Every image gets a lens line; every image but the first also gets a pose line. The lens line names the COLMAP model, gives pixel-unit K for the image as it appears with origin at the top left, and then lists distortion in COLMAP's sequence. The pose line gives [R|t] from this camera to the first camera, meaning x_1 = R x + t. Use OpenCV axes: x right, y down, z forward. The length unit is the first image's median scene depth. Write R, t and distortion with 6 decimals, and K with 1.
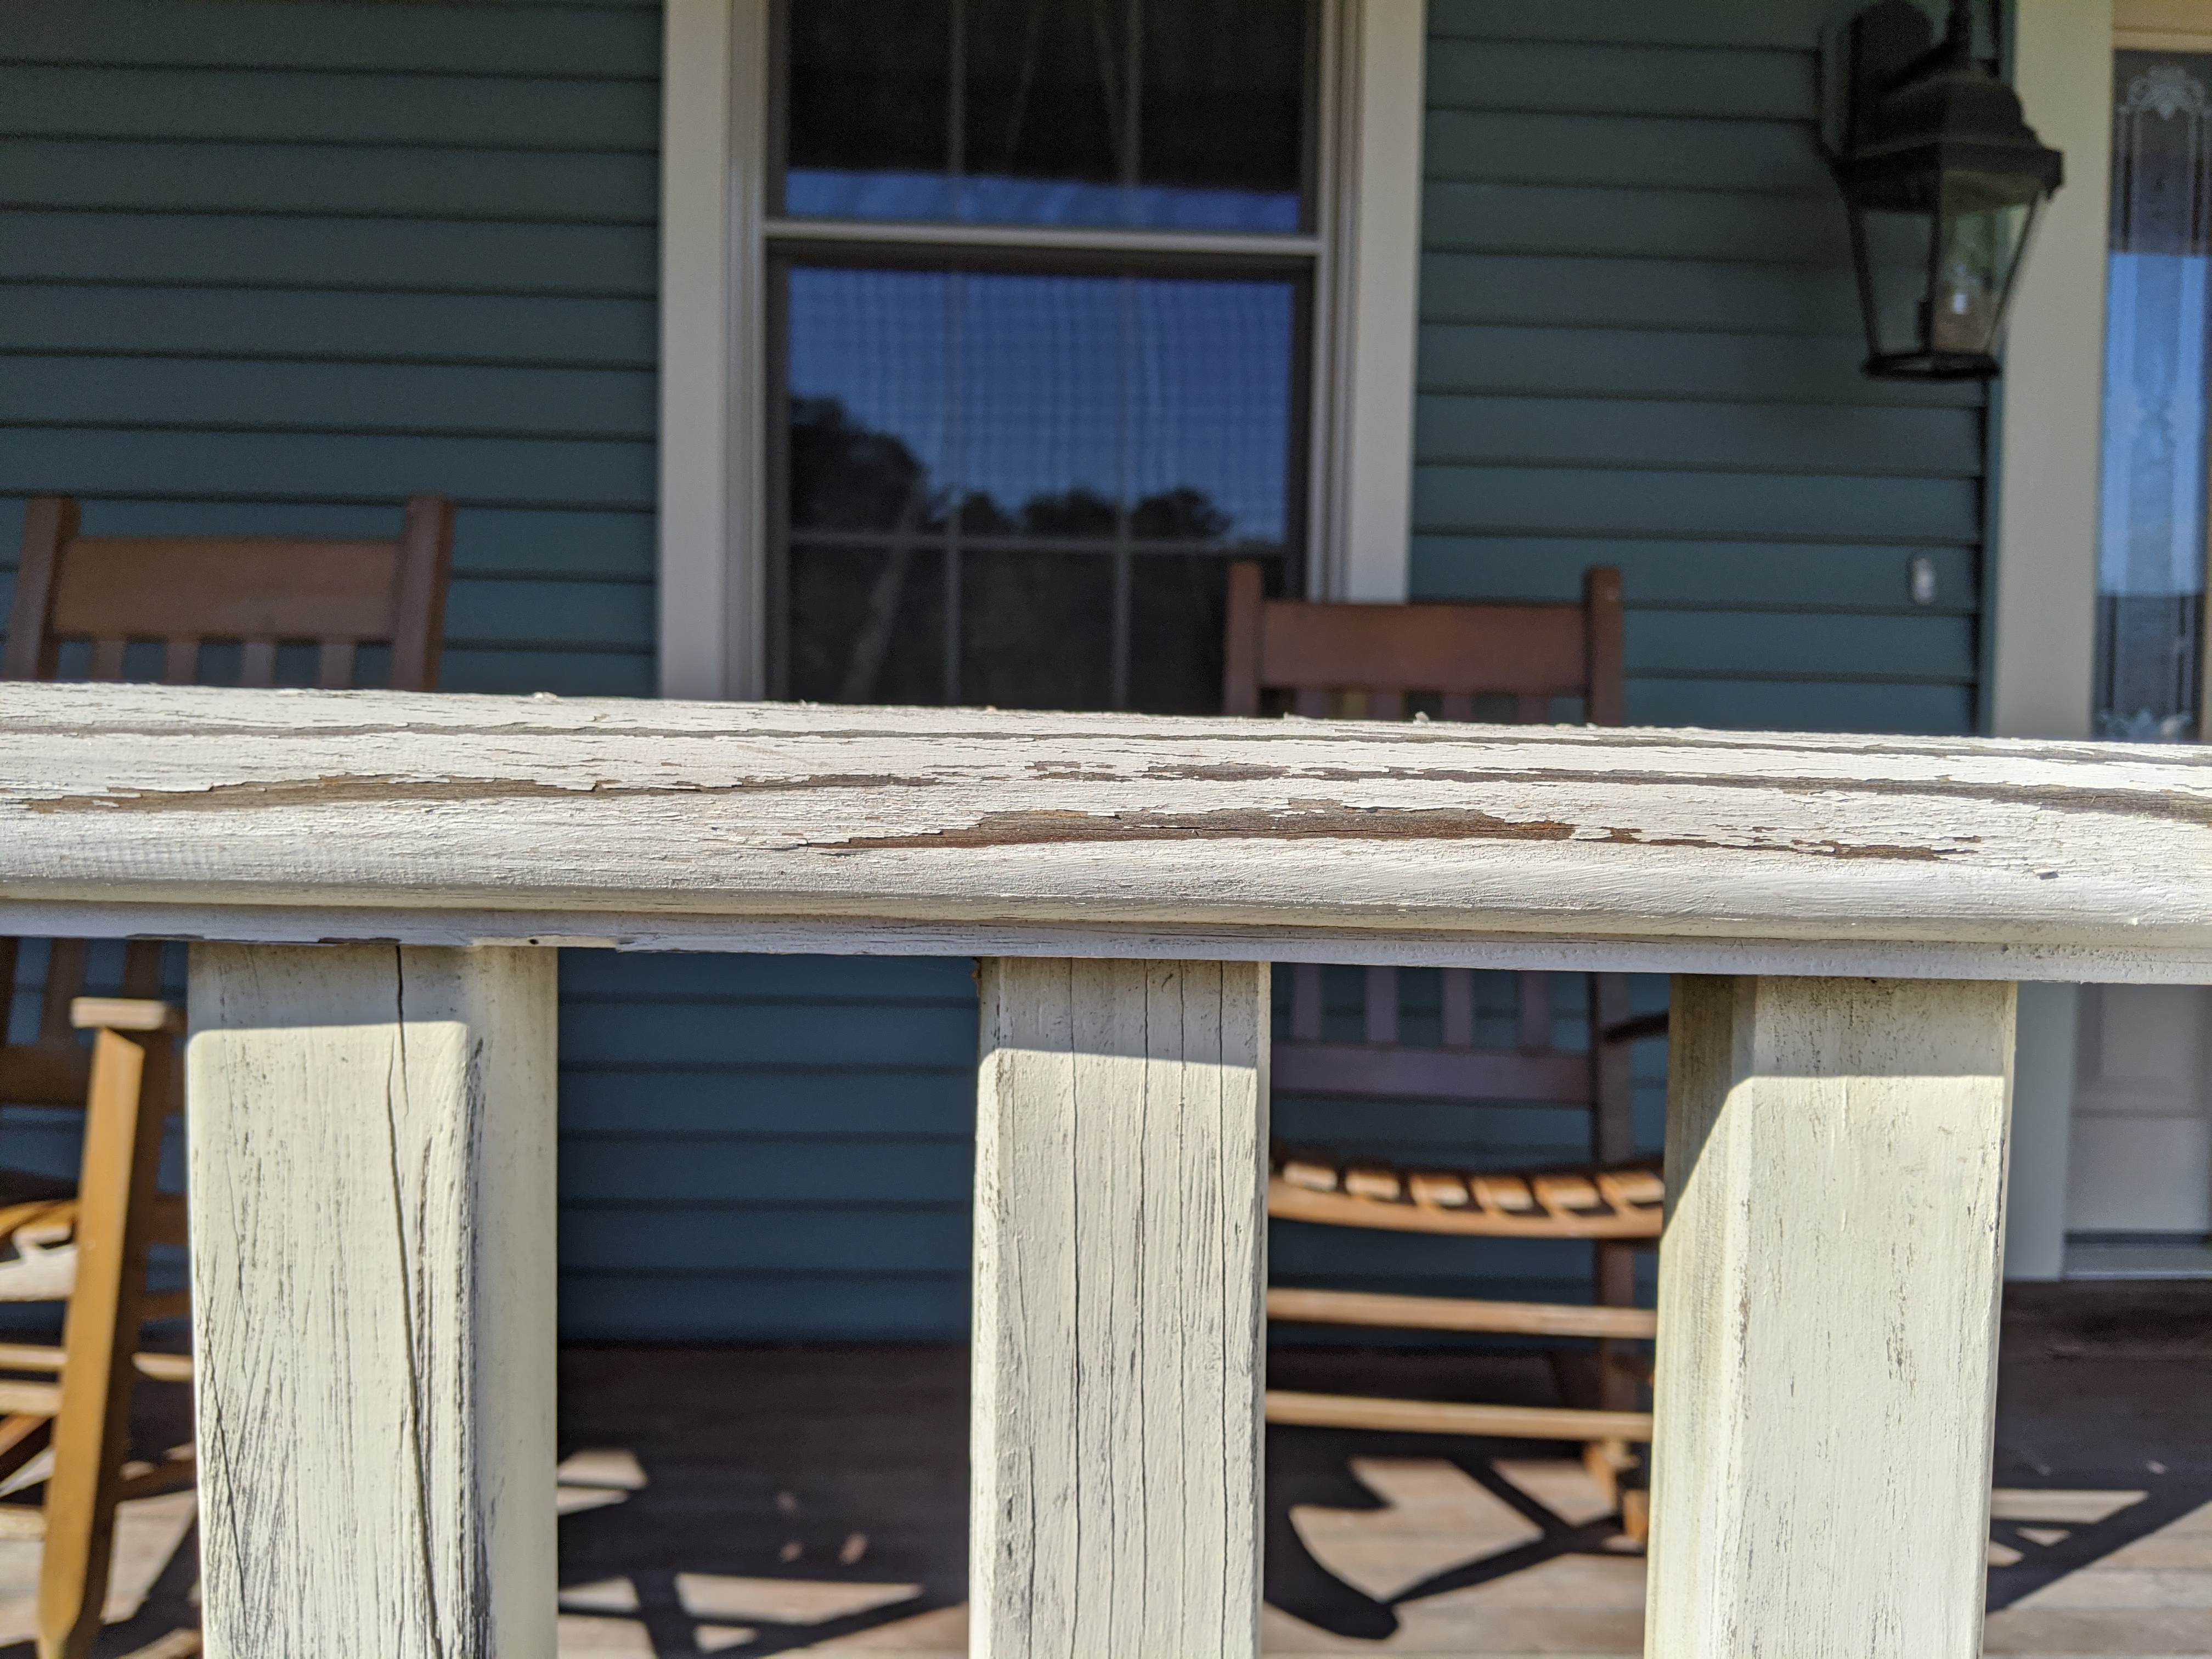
lens RADIAL K [[1759.2, 0, 1159.7], [0, 1759.2, 830.0], [0, 0, 1]] dist [0.061237, -0.178831]
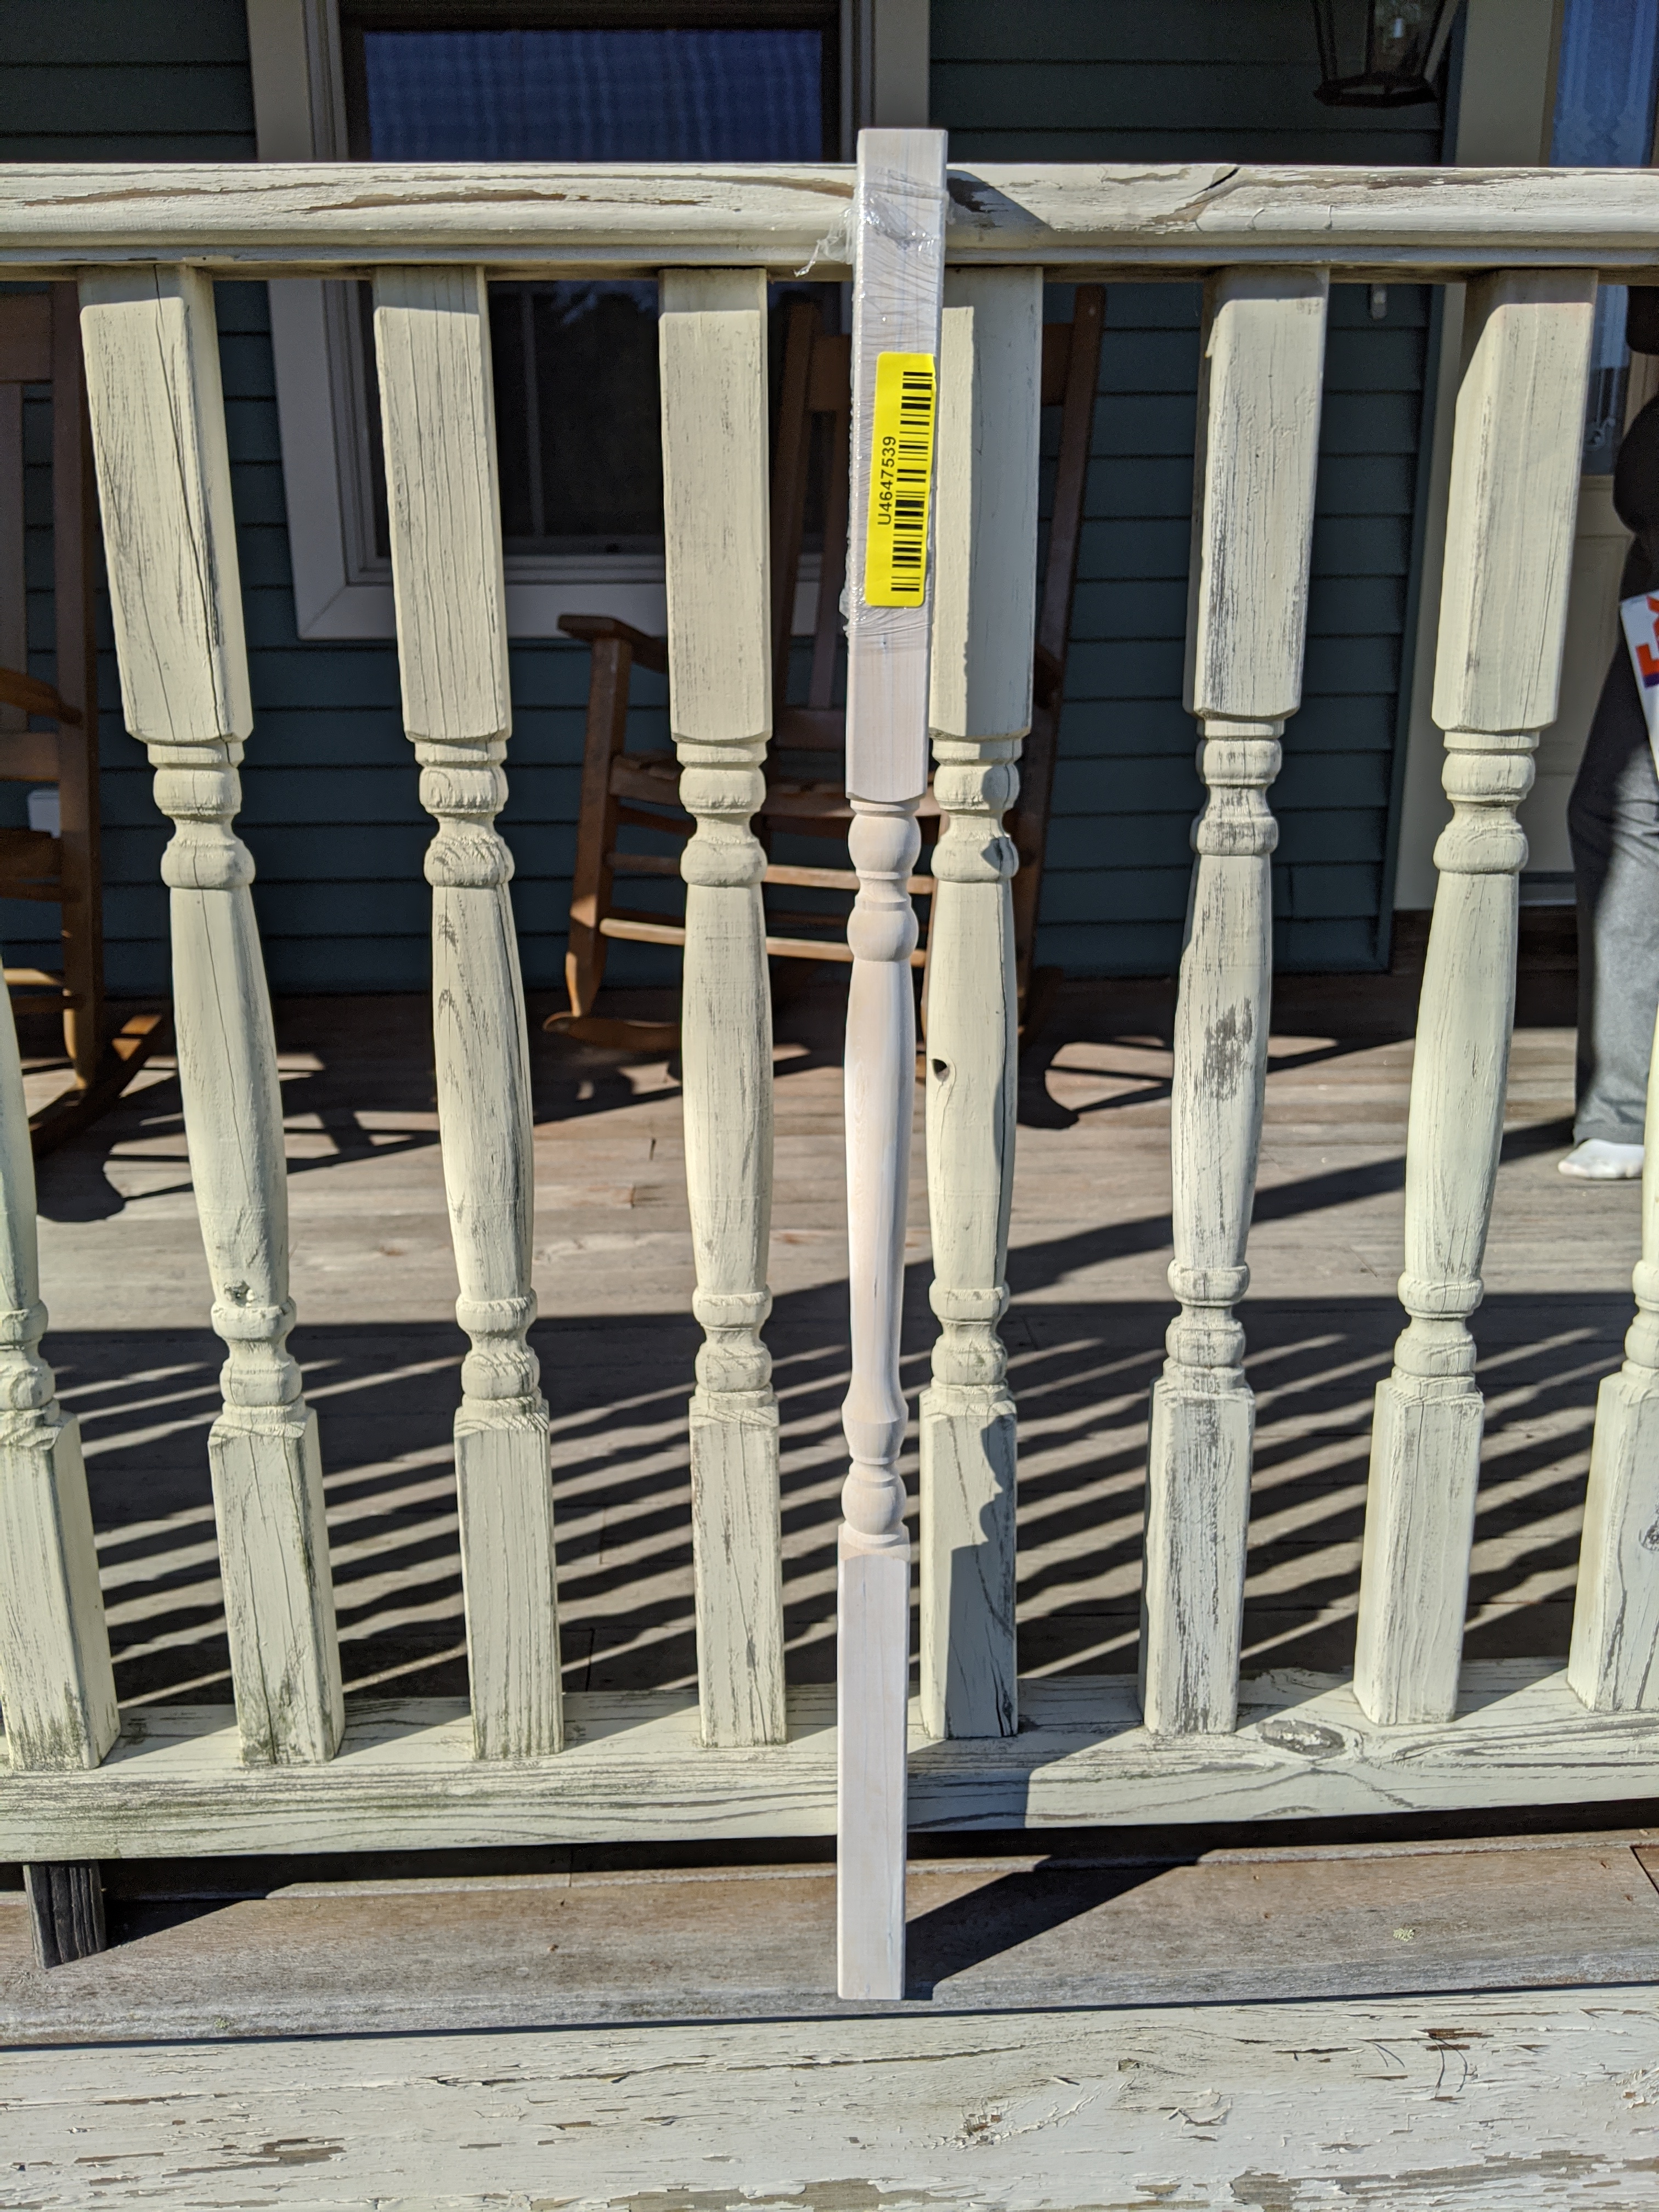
lens RADIAL K [[1781.3, 0, 829.5], [0, 1781.3, 1106.0], [0, 0, 1]] dist [0.048793, -0.116228]
pose [[0.999631, -0.027001, -0.002890, 0.581042], [0.026920, 0.971395, 0.235937, 0.697629], [-0.003564, -0.235928, 0.971764, -1.980045]]
